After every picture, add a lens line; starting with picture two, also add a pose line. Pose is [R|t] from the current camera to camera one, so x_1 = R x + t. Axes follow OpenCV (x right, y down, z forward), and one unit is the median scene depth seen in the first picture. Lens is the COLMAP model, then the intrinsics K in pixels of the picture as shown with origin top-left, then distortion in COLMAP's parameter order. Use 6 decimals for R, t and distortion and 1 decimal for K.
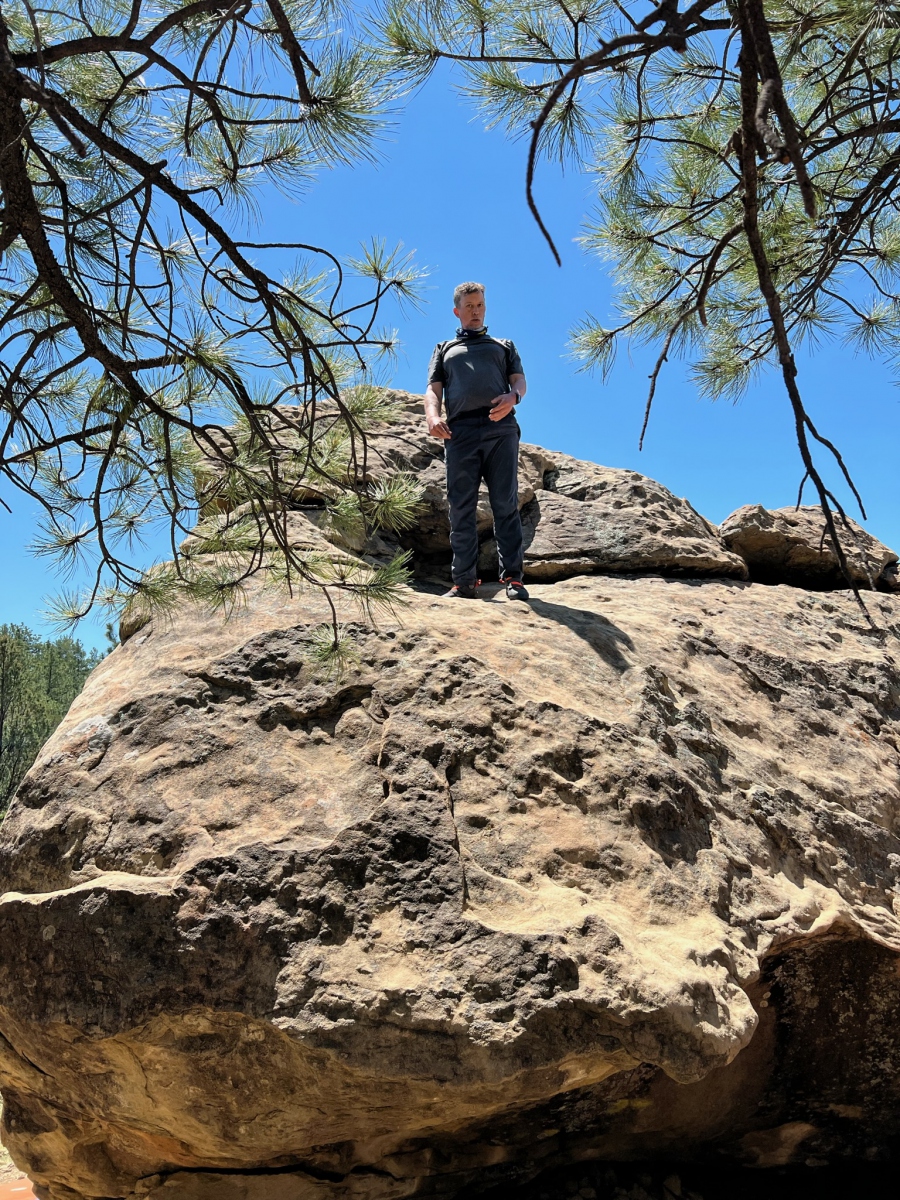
lens RADIAL K [[904.8, 0, 457.1], [0, 904.8, 589.2], [0, 0, 1]] dist [0.052318, -0.058898]
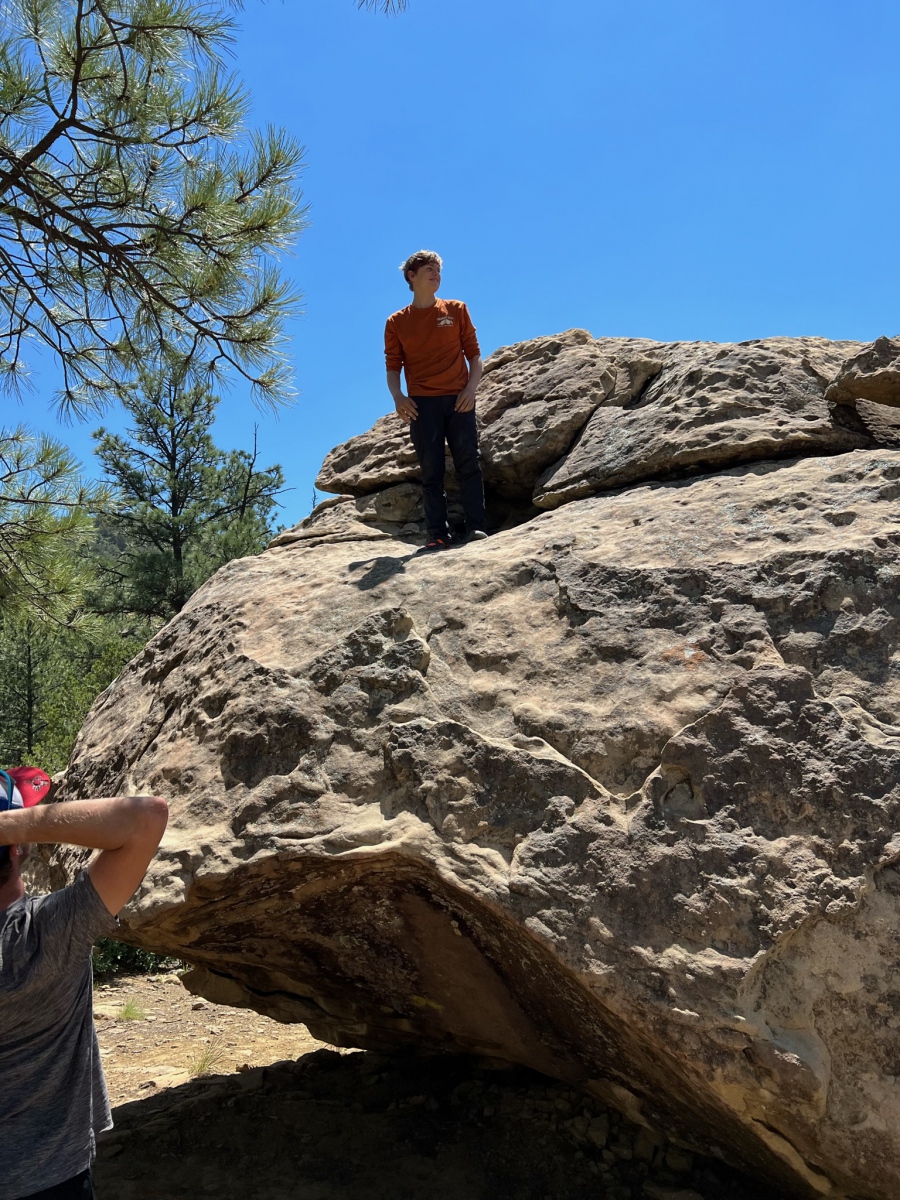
lens RADIAL K [[904.8, 0, 444.6], [0, 904.8, 603.1], [0, 0, 1]] dist [0.052318, -0.058898]
pose [[0.605831, -0.096047, -0.789775, 1.254617], [0.174201, 0.984612, 0.013887, 0.084967], [0.776288, -0.145993, 0.613240, 0.457307]]
